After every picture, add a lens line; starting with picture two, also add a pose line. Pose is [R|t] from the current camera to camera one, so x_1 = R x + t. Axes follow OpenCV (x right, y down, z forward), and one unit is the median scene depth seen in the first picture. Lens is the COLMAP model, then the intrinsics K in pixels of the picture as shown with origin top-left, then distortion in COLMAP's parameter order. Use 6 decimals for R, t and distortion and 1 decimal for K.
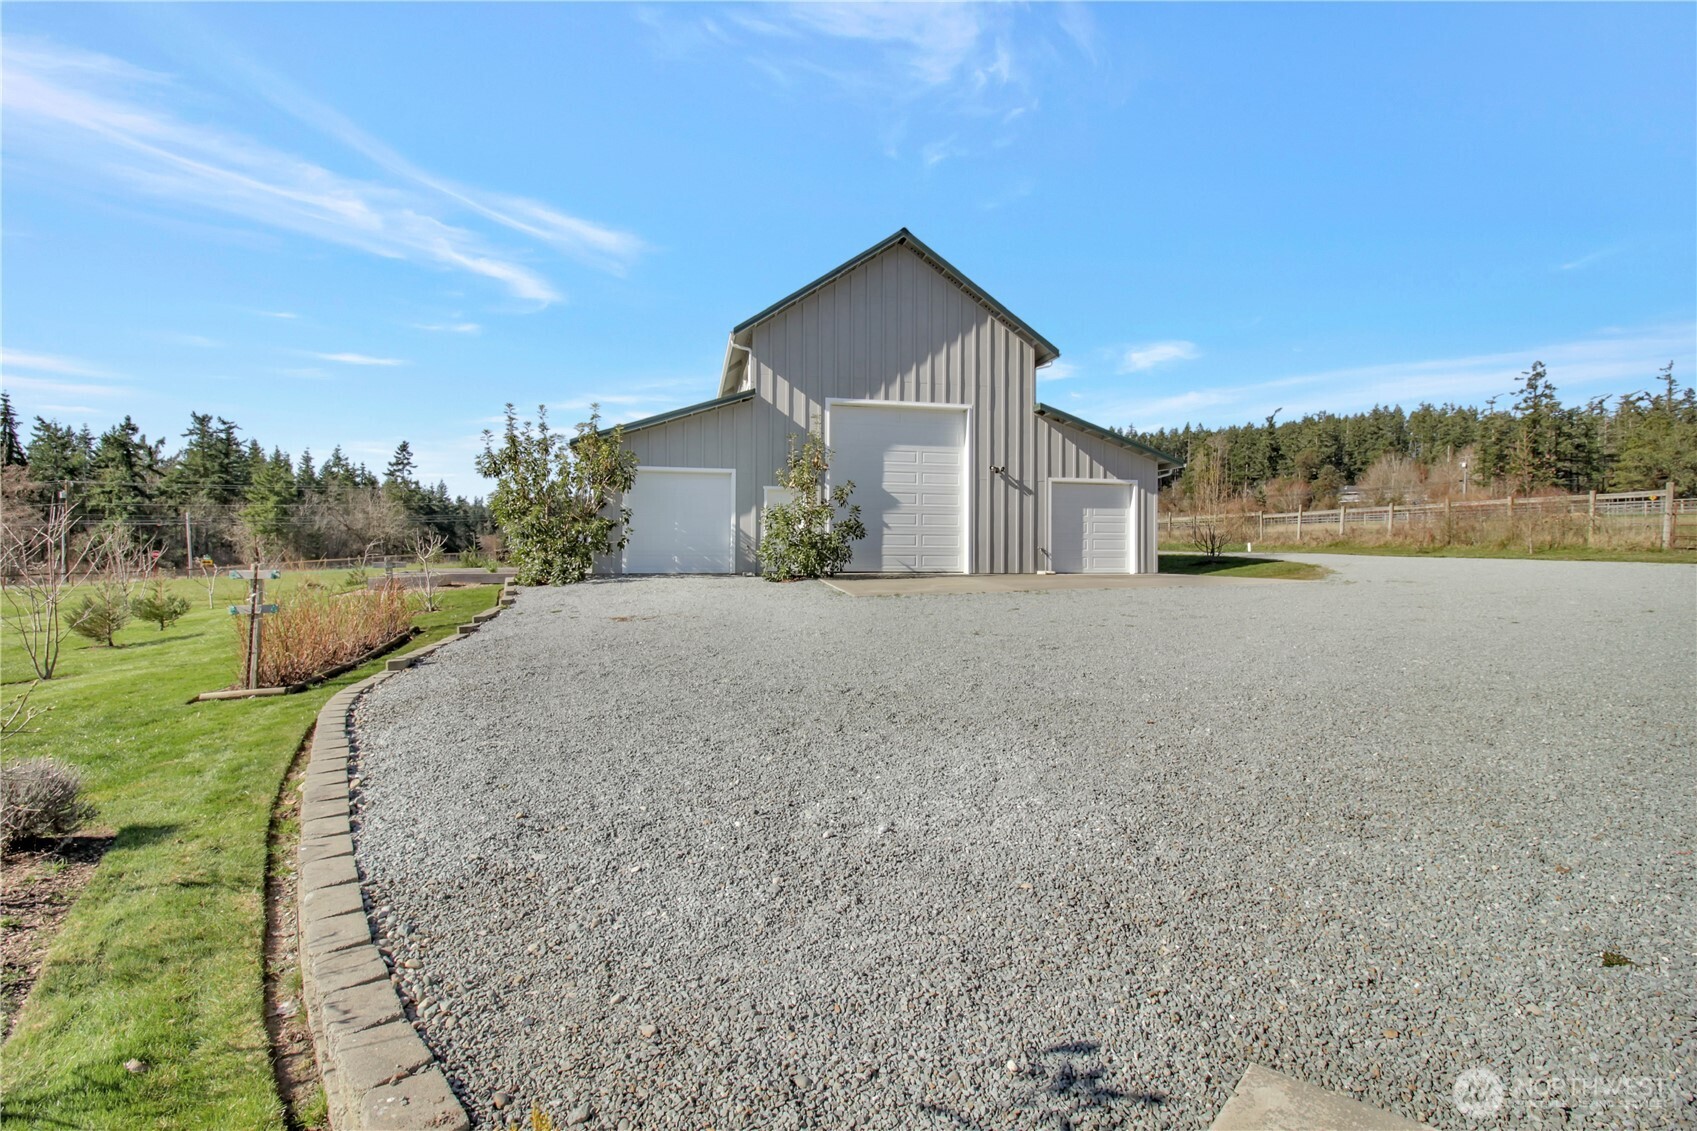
lens RADIAL K [[792.6, 0, 847.5], [0, 792.6, 556.6], [0, 0, 1]] dist [-0.004855, -0.004271]
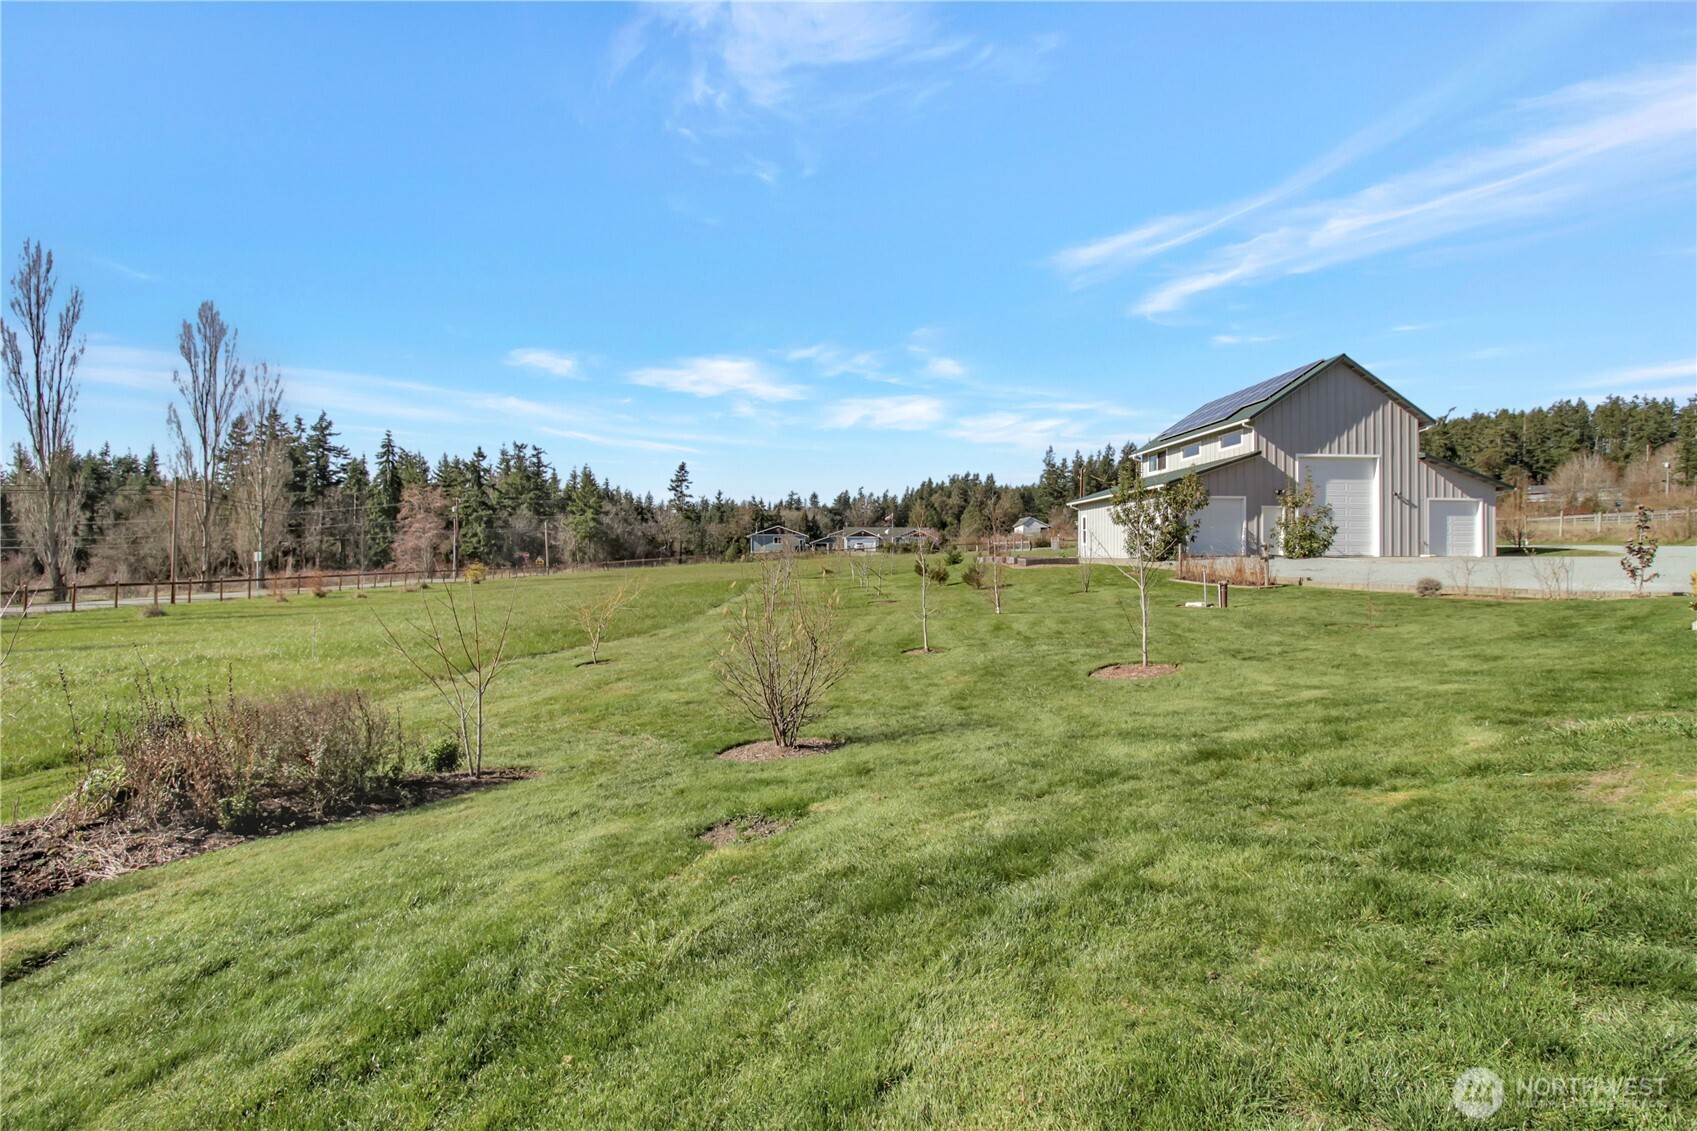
lens RADIAL K [[792.6, 0, 847.3], [0, 792.6, 567.0], [0, 0, 1]] dist [-0.004855, -0.004271]
pose [[0.991114, -0.001487, -0.133005, -0.160485], [0.002504, 0.999969, 0.007479, 0.006429], [0.132990, -0.007746, 0.991087, -0.175164]]
